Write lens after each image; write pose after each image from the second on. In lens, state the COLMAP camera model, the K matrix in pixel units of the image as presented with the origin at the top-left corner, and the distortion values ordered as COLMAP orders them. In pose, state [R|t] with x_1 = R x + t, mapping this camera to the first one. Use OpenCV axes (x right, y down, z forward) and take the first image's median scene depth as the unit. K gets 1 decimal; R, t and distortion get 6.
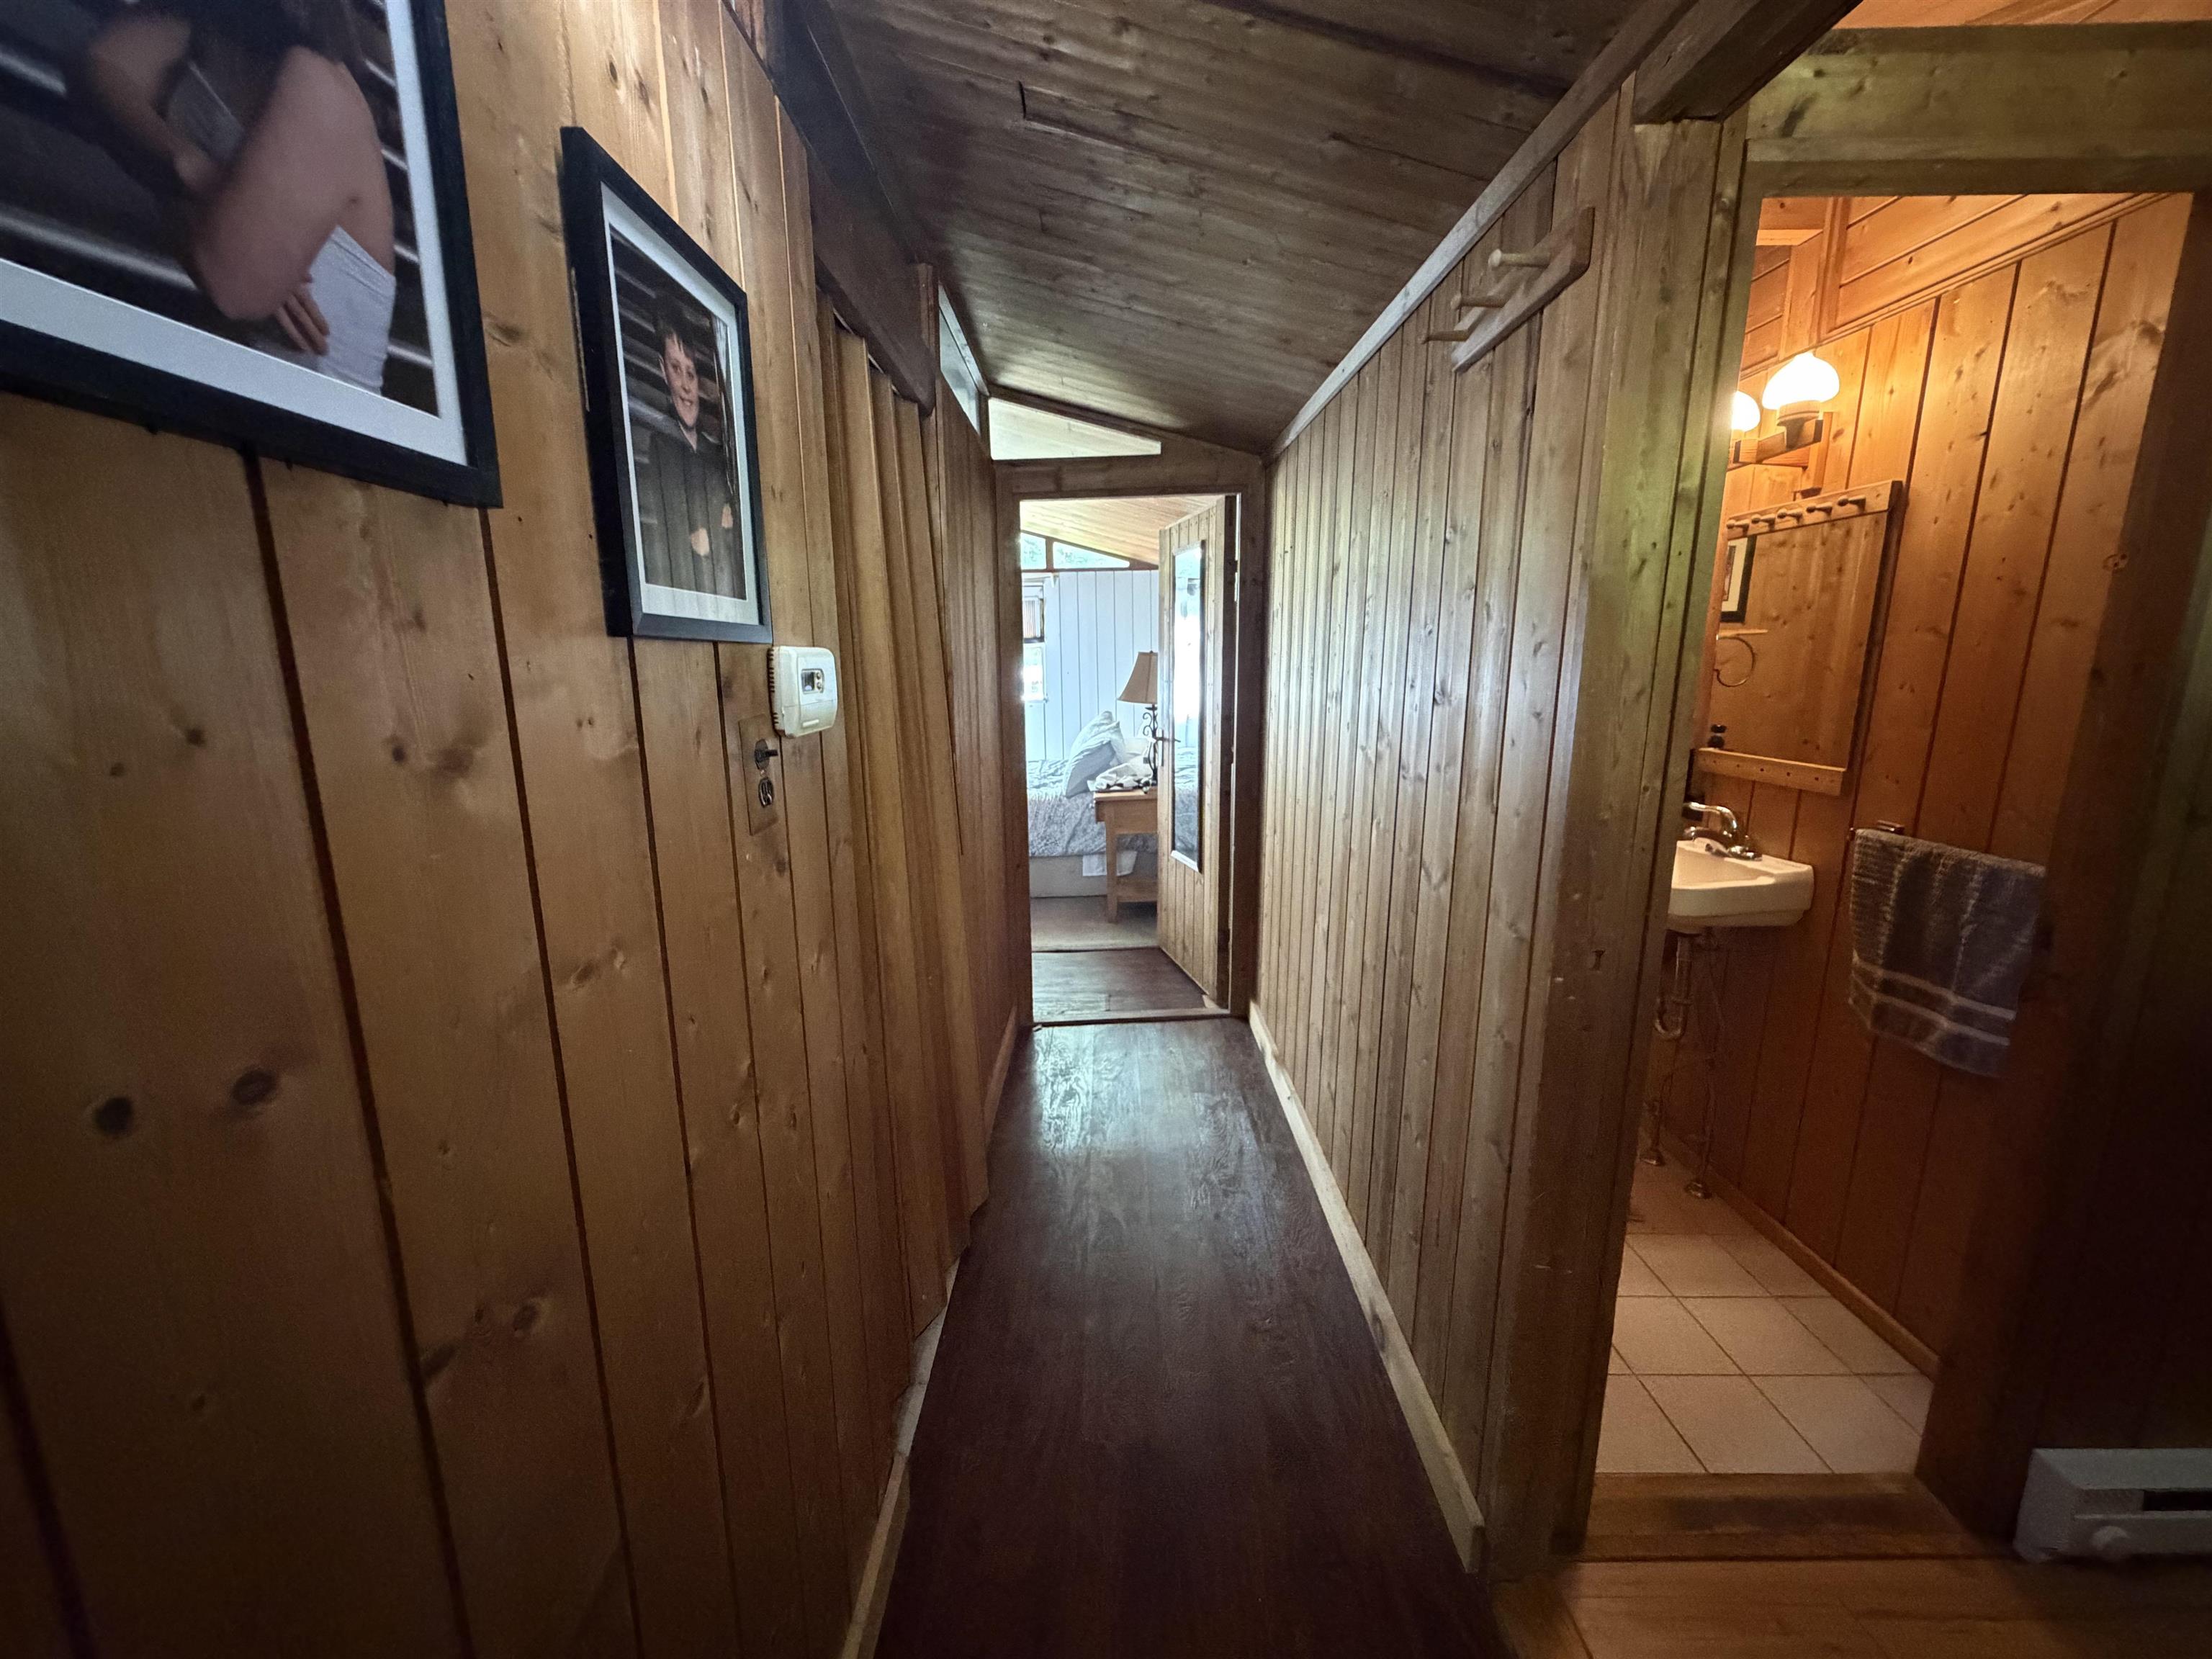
lens RADIAL K [[882.6, 0, 1105.1], [0, 882.6, 836.5], [0, 0, 1]] dist [0.000161, -0.000197]
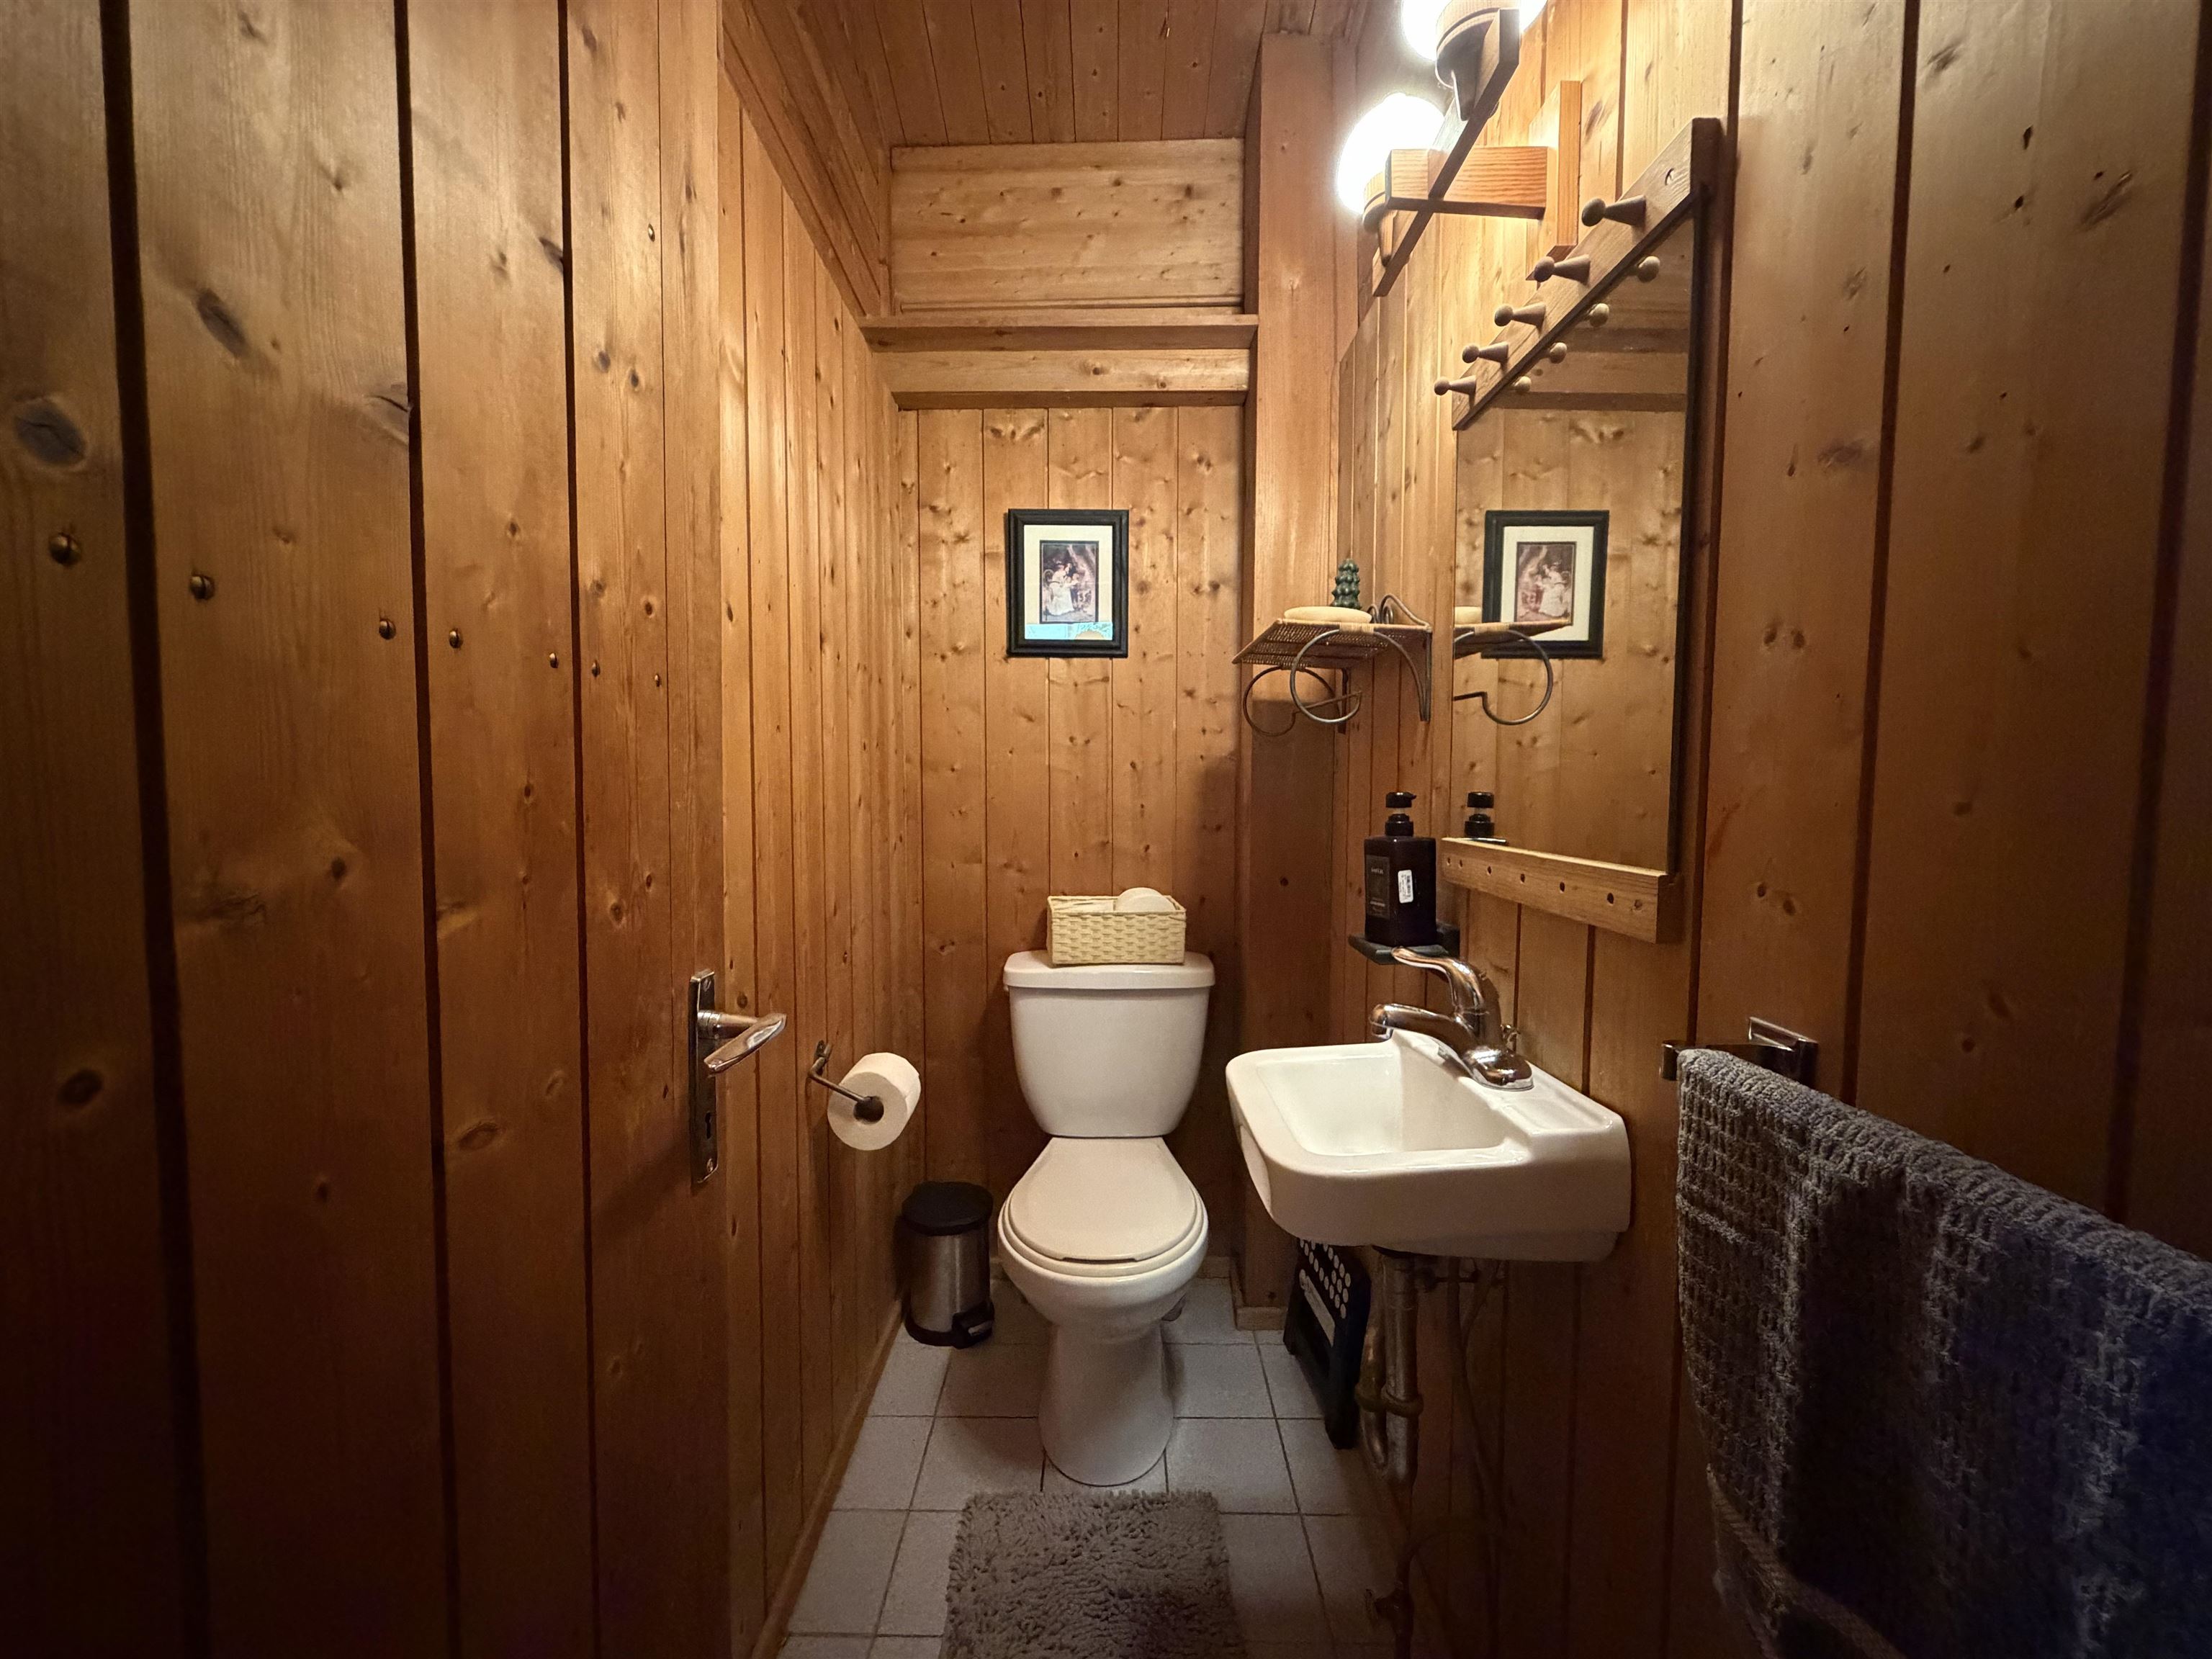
lens RADIAL K [[882.6, 0, 1099.2], [0, 882.6, 831.4], [0, 0, 1]] dist [0.000161, -0.000197]
pose [[0.999936, 0.007794, -0.008172, 0.634986], [-0.008871, 0.989917, -0.141372, -0.039988], [0.006987, 0.141435, 0.989923, 0.657700]]
